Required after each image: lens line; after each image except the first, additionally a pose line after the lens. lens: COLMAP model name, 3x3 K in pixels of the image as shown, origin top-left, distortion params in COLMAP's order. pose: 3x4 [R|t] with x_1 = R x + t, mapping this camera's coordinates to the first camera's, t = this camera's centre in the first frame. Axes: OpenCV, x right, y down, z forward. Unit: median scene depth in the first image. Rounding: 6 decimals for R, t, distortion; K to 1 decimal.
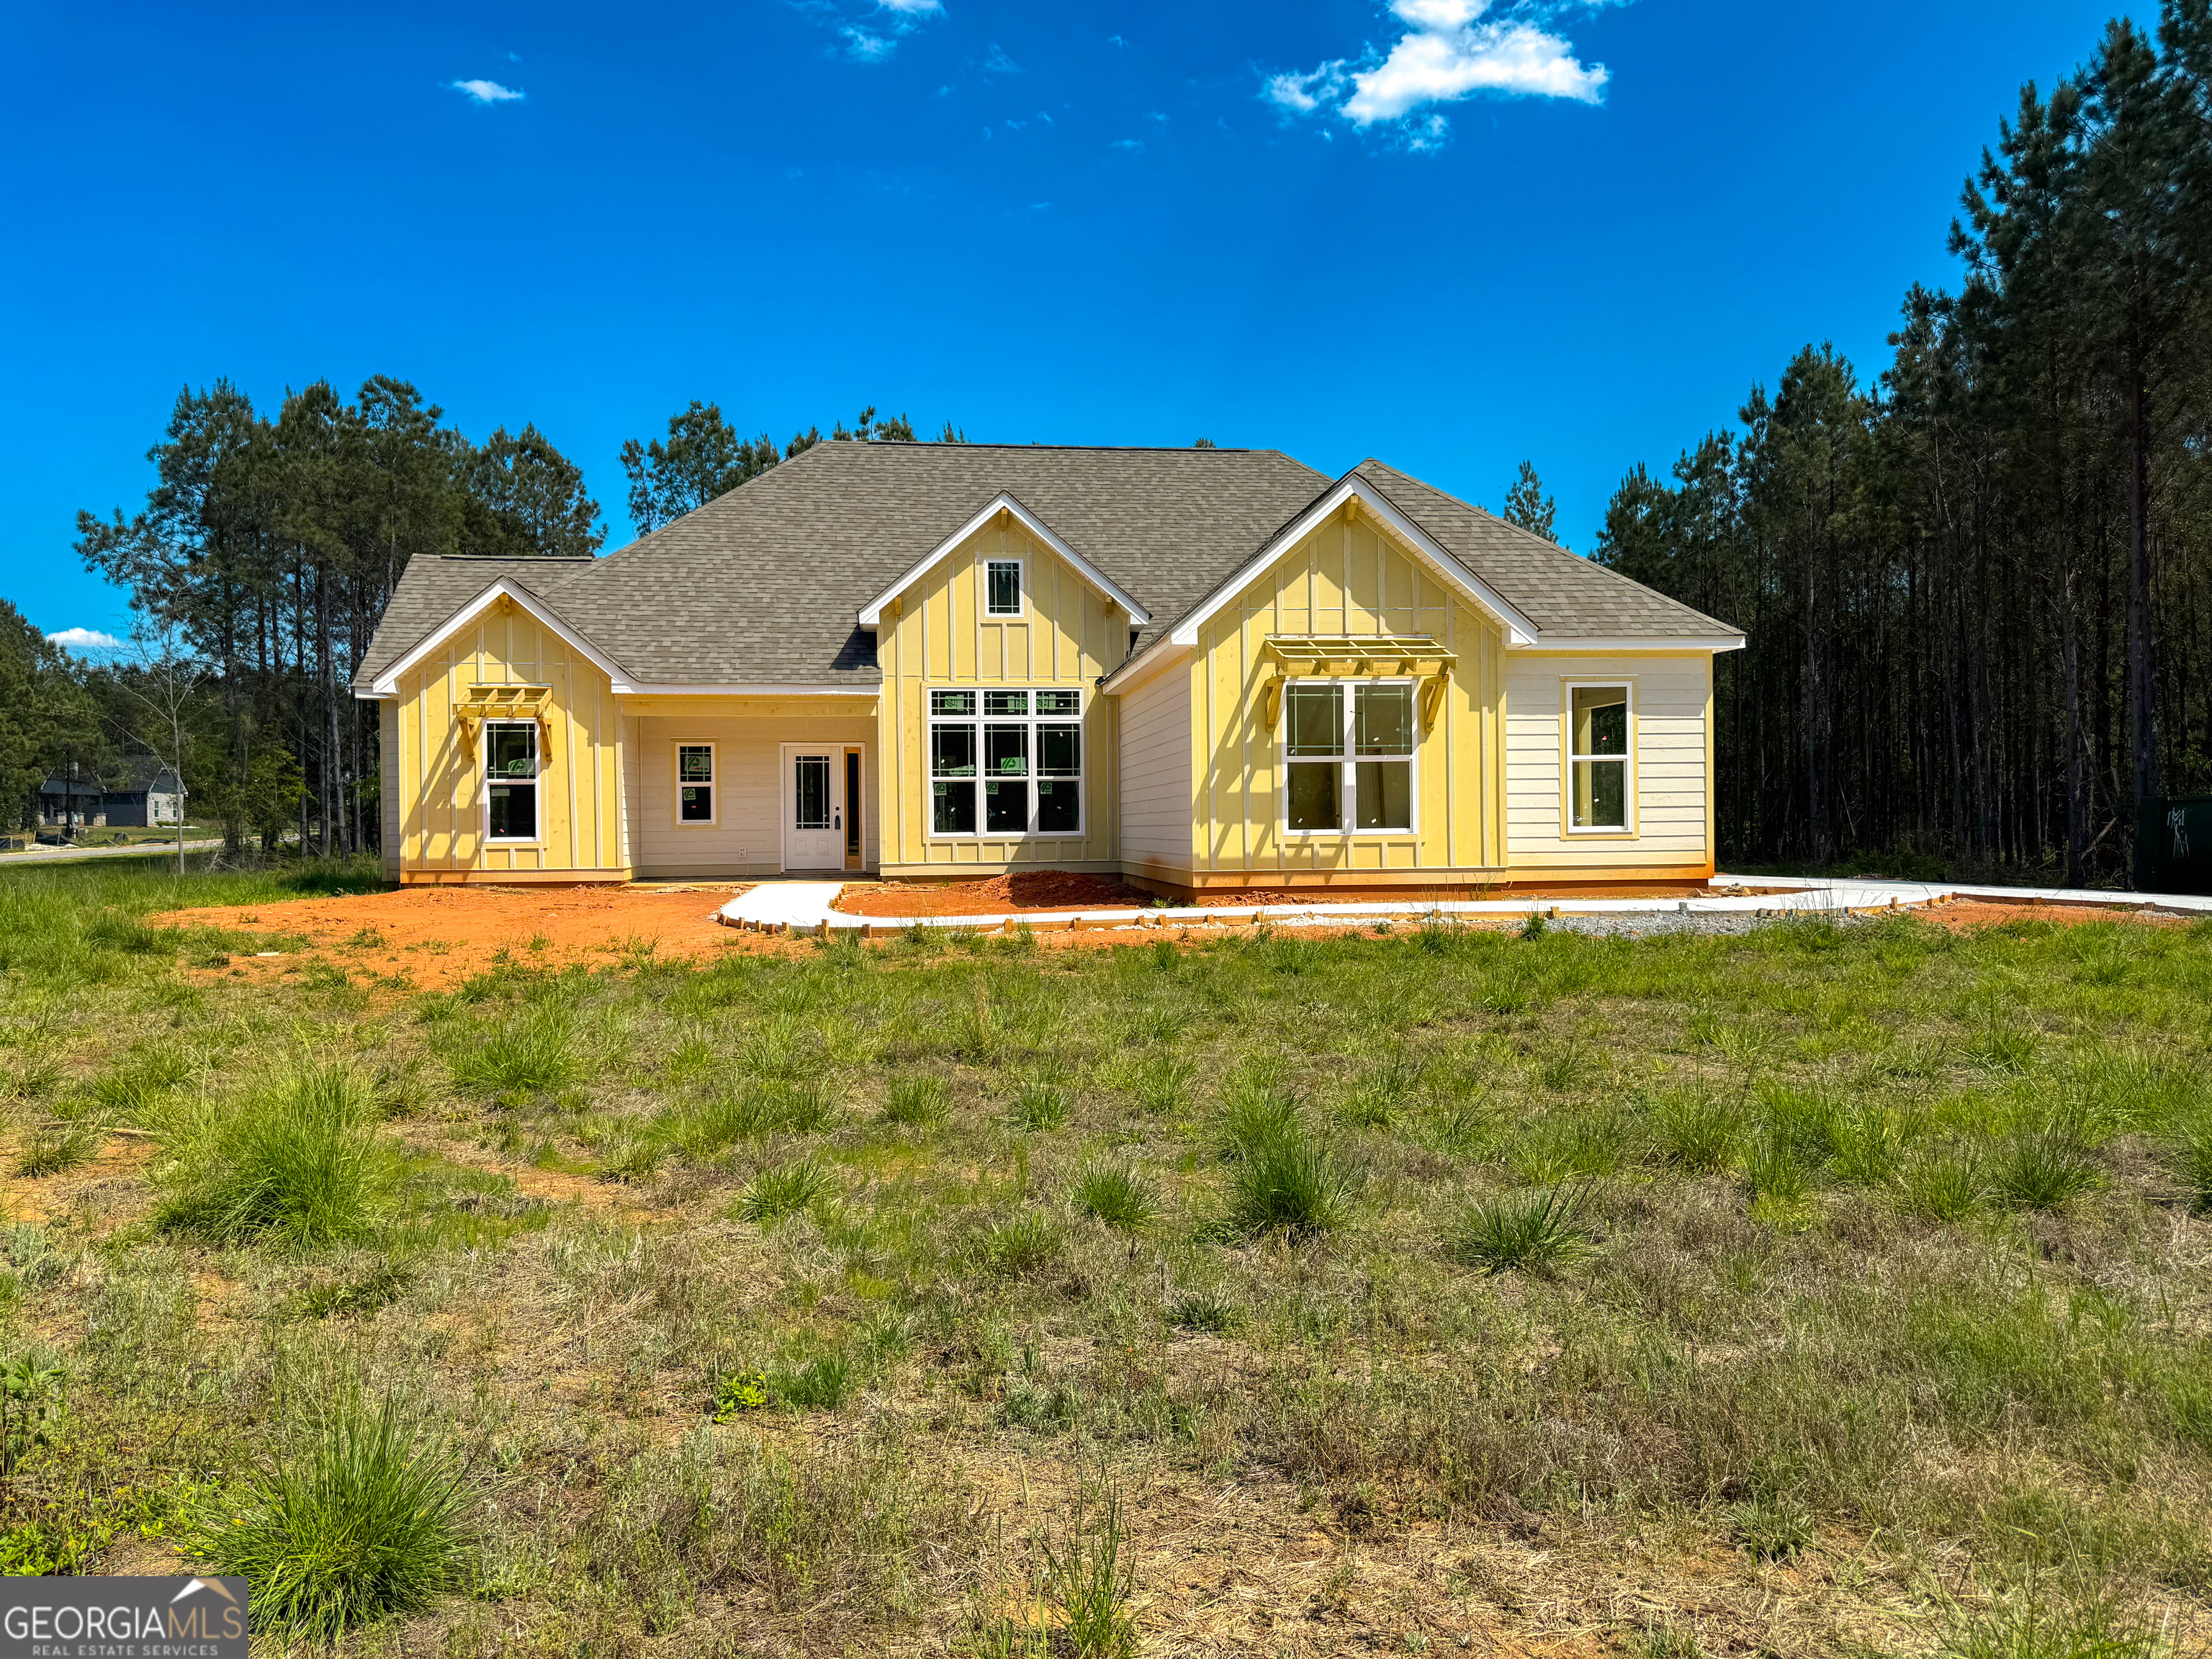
lens RADIAL K [[1619.4, 0, 1119.3], [0, 1619.4, 837.1], [0, 0, 1]] dist [0.144709, -0.219809]
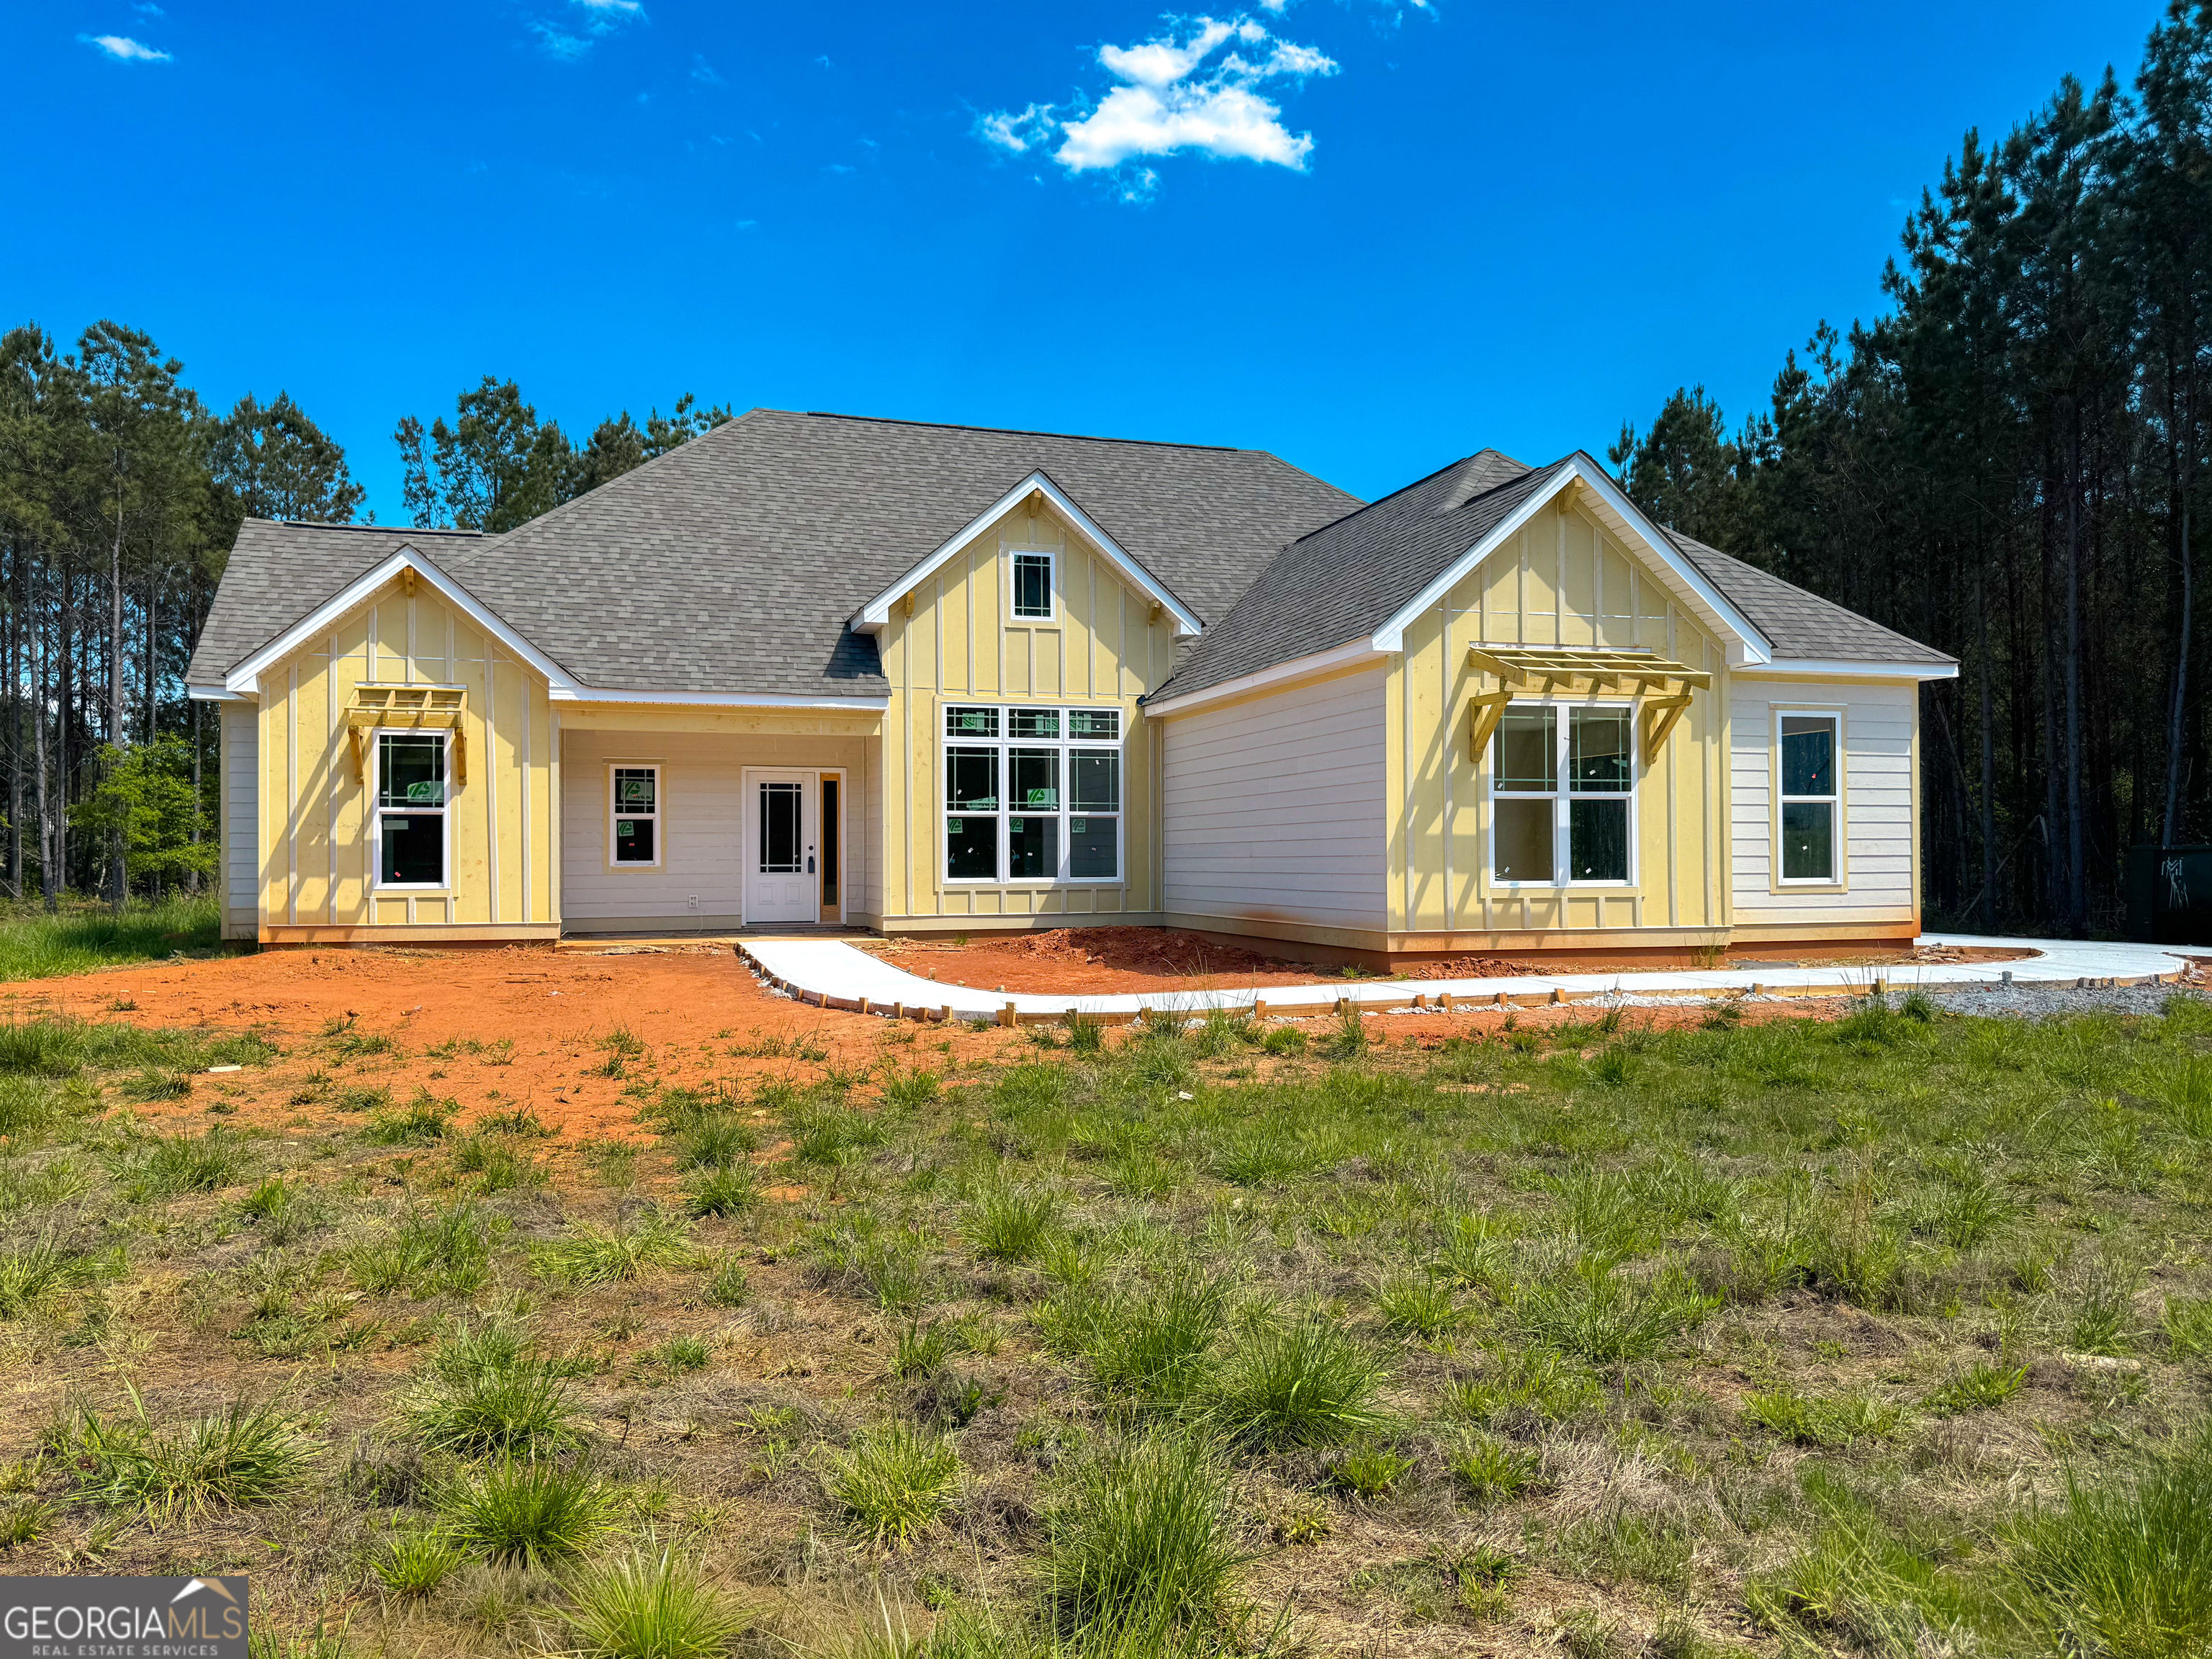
lens RADIAL K [[1619.4, 0, 1119.3], [0, 1619.4, 837.1], [0, 0, 1]] dist [0.144709, -0.219809]
pose [[0.982219, 0.009414, 0.187504, -0.183724], [-0.005230, 0.999726, -0.022800, -0.005322], [-0.187668, 0.021414, 0.981999, 0.174380]]
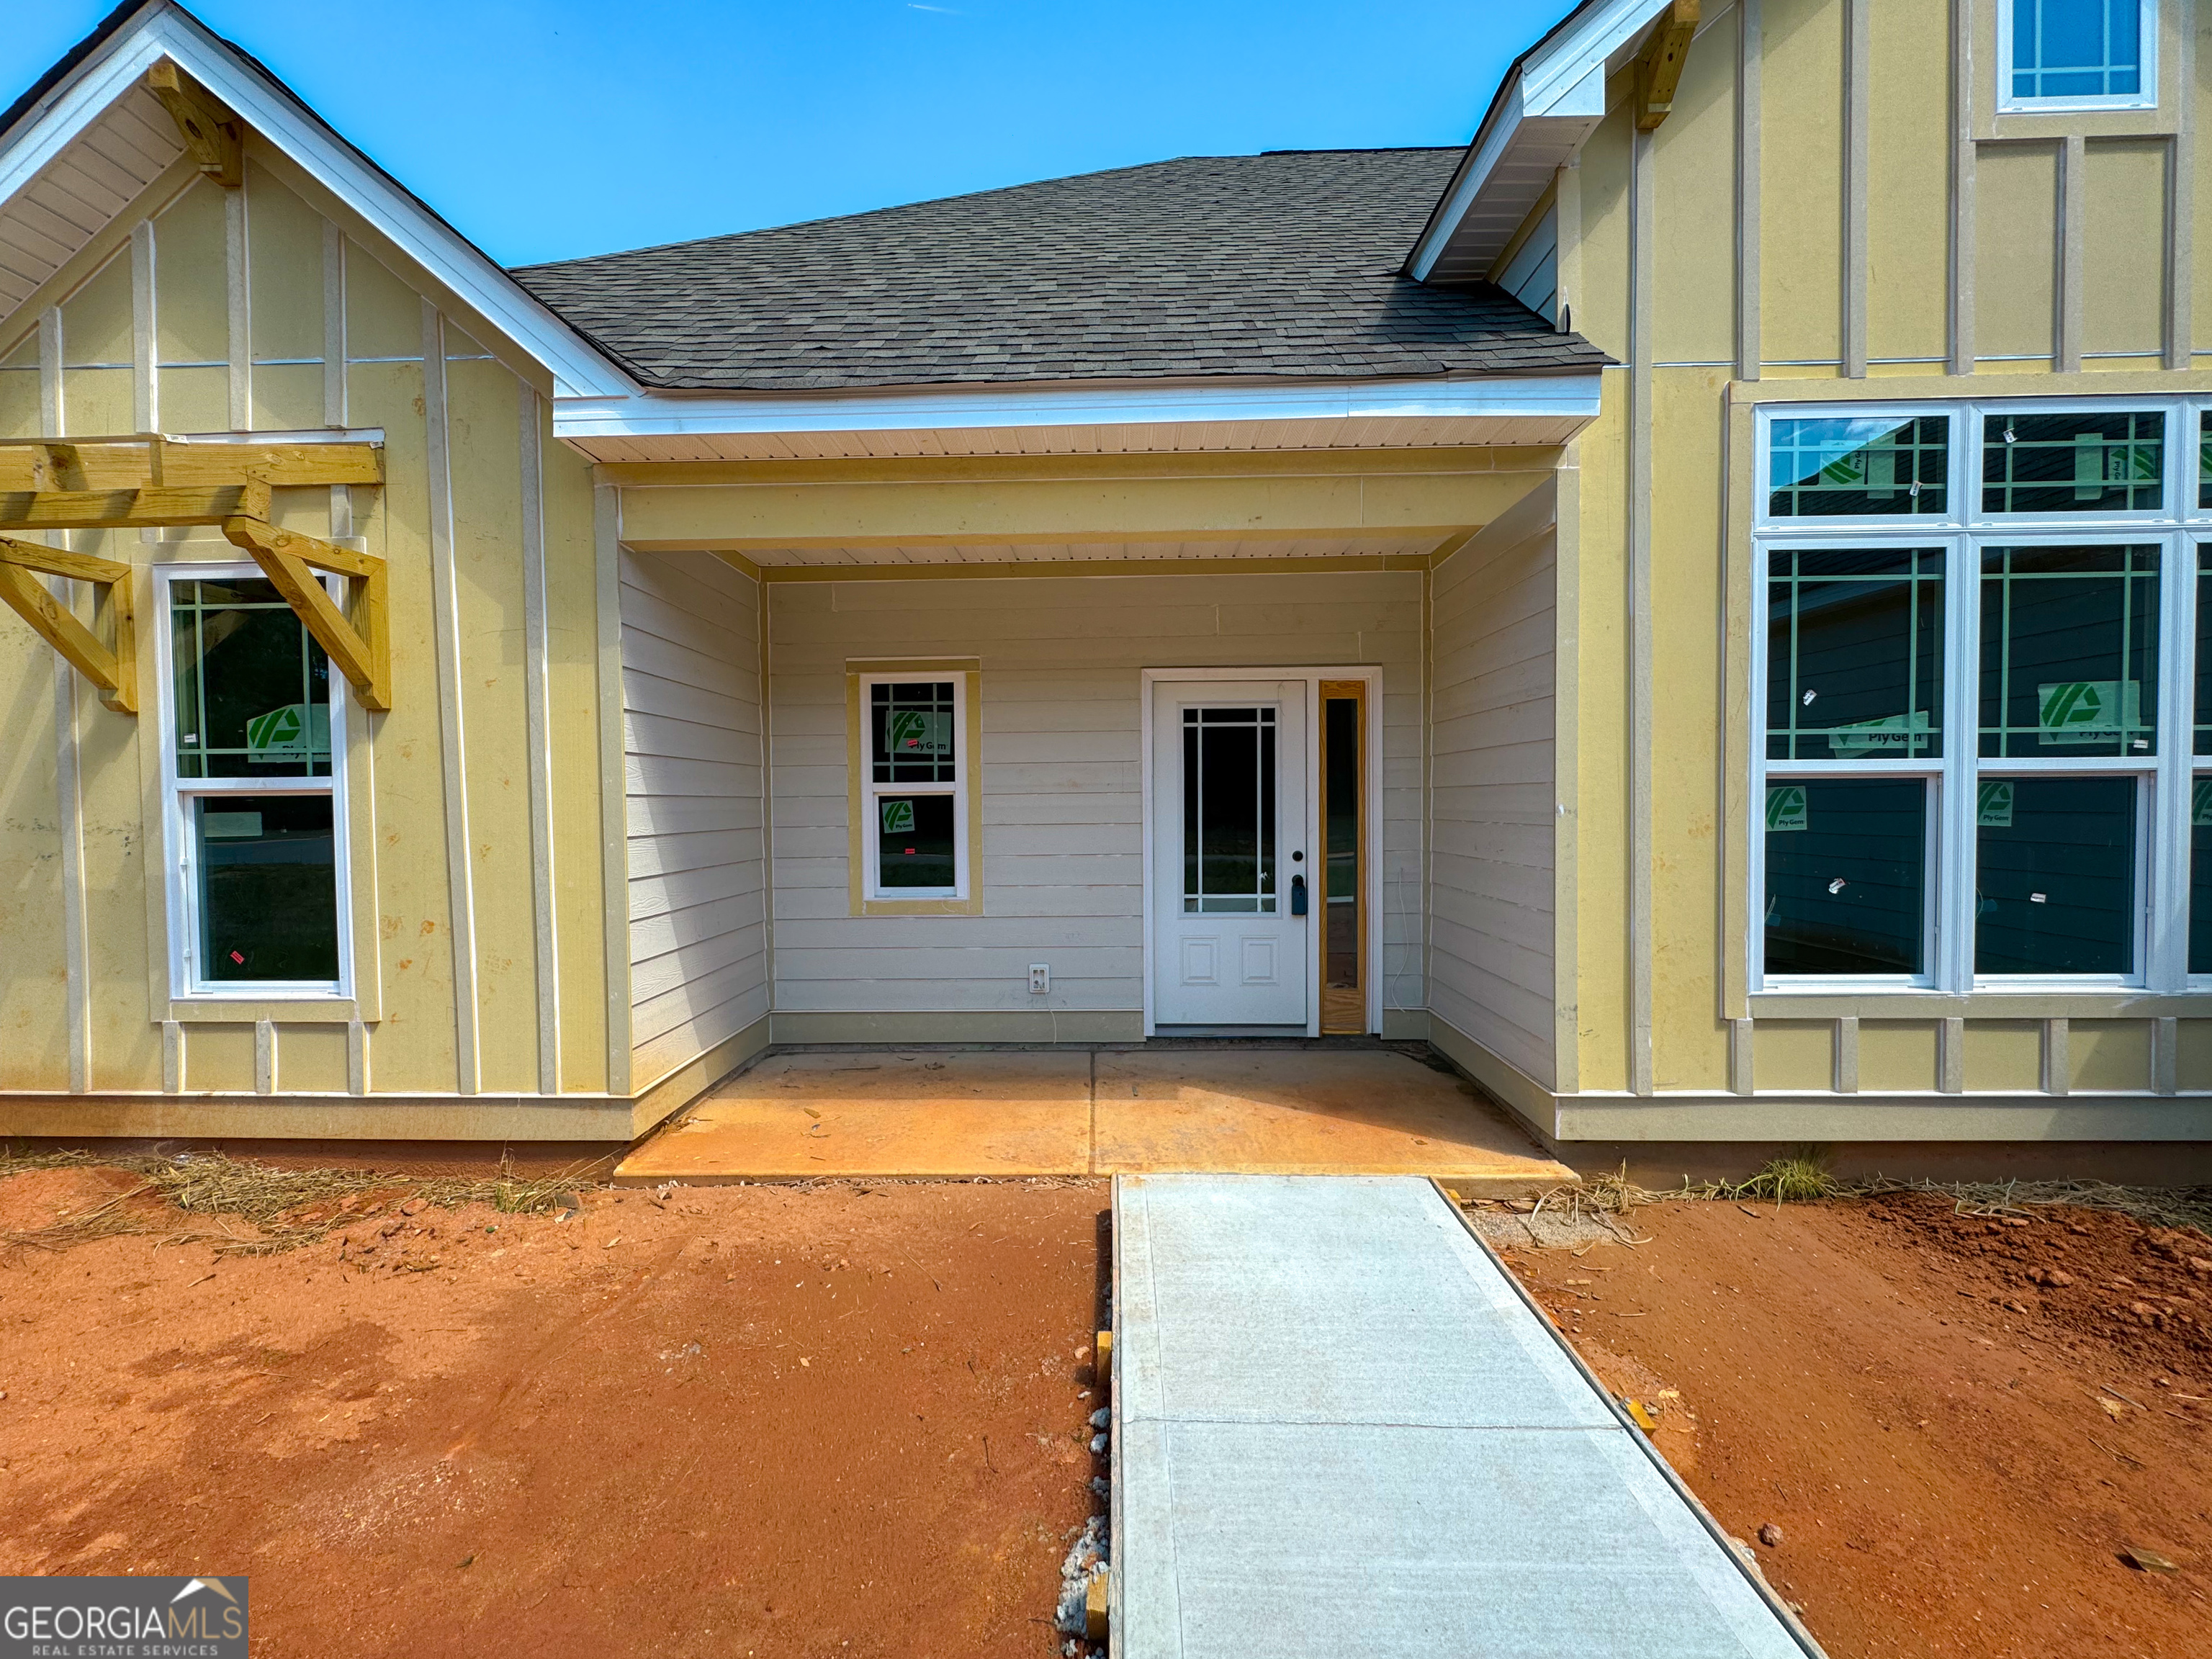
lens RADIAL K [[873.7, 0, 1085.6], [0, 873.7, 830.0], [0, 0, 1]] dist [-0.000931, -0.000084]
pose [[0.988697, 0.005455, -0.149829, -0.200643], [-0.001503, 0.999648, 0.026477, -0.029550], [0.149921, -0.025952, 0.988357, 0.848269]]
